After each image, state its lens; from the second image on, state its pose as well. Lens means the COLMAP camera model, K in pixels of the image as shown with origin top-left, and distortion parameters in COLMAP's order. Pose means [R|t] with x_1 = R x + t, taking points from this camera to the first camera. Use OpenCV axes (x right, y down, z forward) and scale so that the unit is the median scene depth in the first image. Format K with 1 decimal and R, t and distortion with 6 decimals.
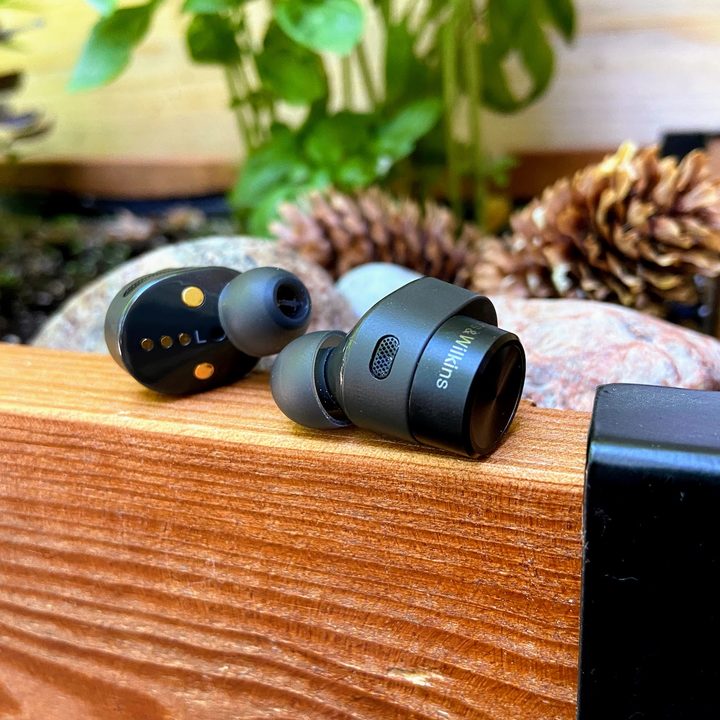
lens RADIAL K [[751.5, 0, 360.0], [0, 751.5, 360.0], [0, 0, 1]] dist [0.106128, -0.187656]
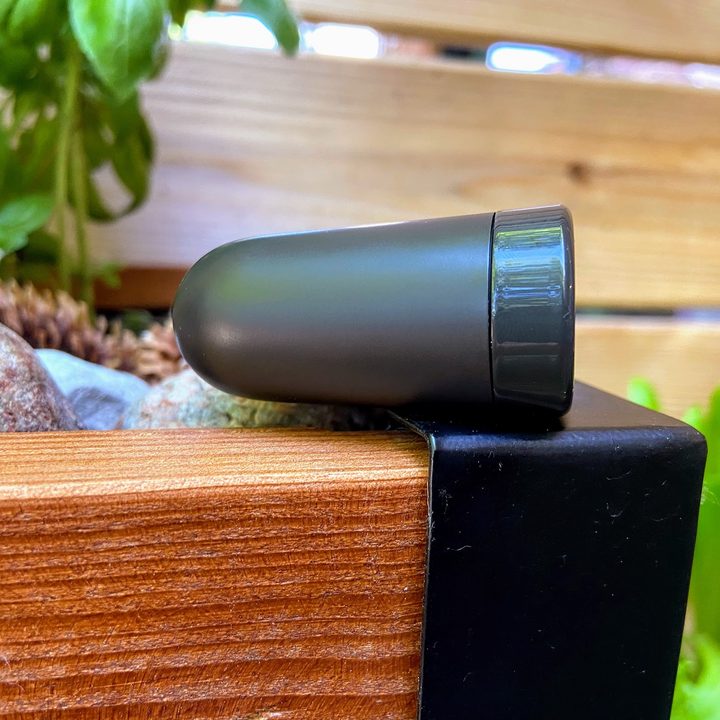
lens RADIAL K [[751.5, 0, 360.0], [0, 751.5, 360.0], [0, 0, 1]] dist [0.106128, -0.187656]
pose [[0.811307, -0.014379, 0.584444, -0.397292], [0.115281, 0.984004, -0.135819, 0.115004], [-0.573142, 0.177566, 0.799987, 0.066045]]
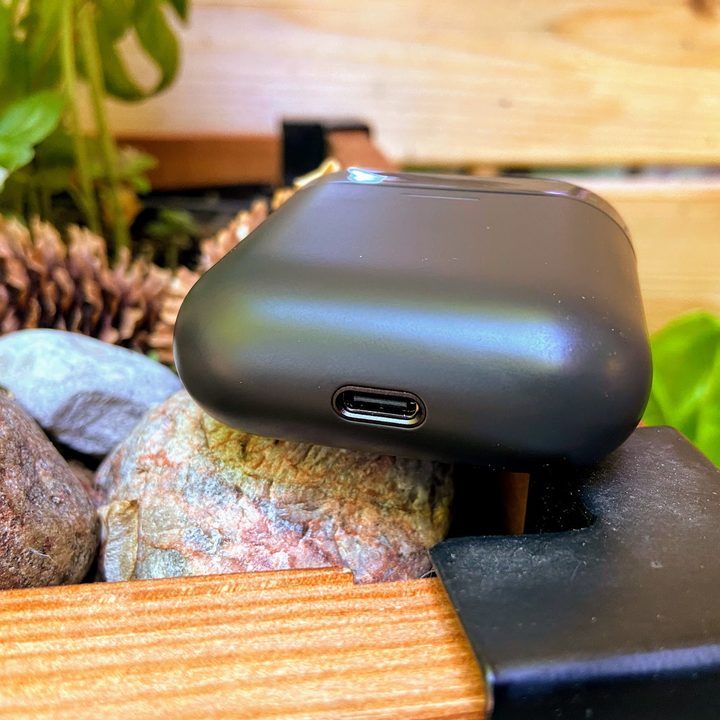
lens RADIAL K [[751.5, 0, 360.0], [0, 751.5, 360.0], [0, 0, 1]] dist [0.106128, -0.187656]
pose [[0.864364, -0.134765, 0.484473, -0.142443], [0.102791, 0.990429, 0.092113, -0.263249], [-0.492250, -0.029820, 0.869943, 0.289127]]
